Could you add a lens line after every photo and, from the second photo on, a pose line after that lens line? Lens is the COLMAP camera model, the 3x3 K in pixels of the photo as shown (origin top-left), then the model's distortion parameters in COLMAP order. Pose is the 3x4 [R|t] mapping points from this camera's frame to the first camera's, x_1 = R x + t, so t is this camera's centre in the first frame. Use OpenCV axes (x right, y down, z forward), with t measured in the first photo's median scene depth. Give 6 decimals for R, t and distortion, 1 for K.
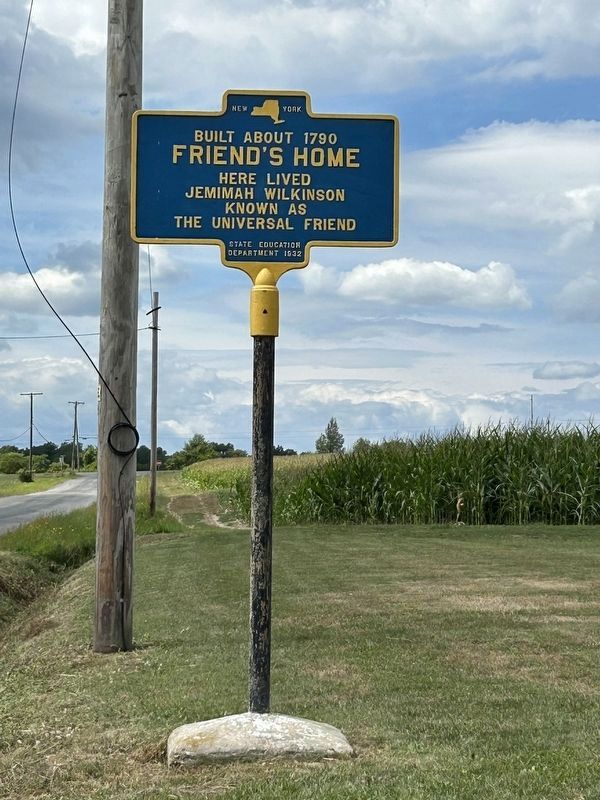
lens RADIAL K [[2087.9, 0, 300.0], [0, 2087.9, 400.0], [0, 0, 1]] dist [0.183895, 0.284645]
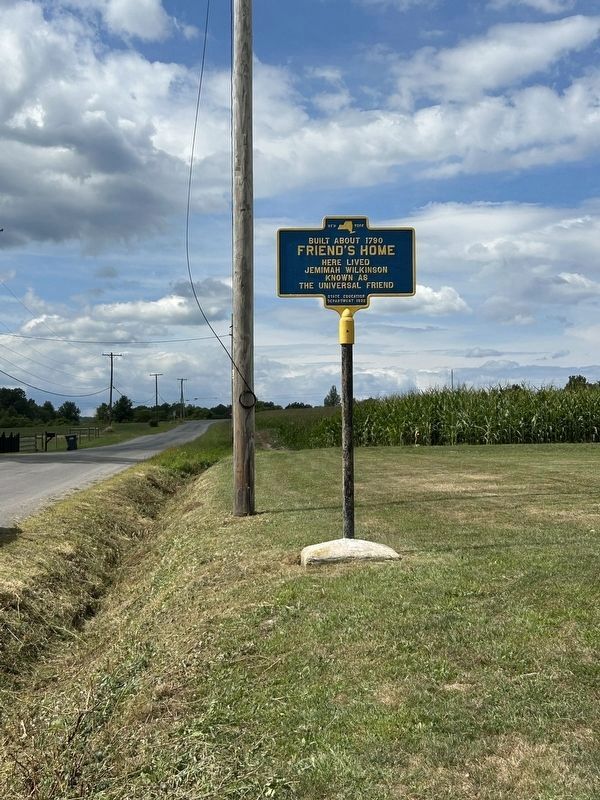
lens RADIAL K [[1244.6, 0, 296.8], [0, 1244.6, 394.2], [0, 0, 1]] dist [0.139363, 0.003766]
pose [[0.999687, -0.020222, -0.014759, -0.047215], [0.020451, 0.999670, 0.015533, -0.003023], [0.014440, -0.015830, 0.999770, -0.148807]]
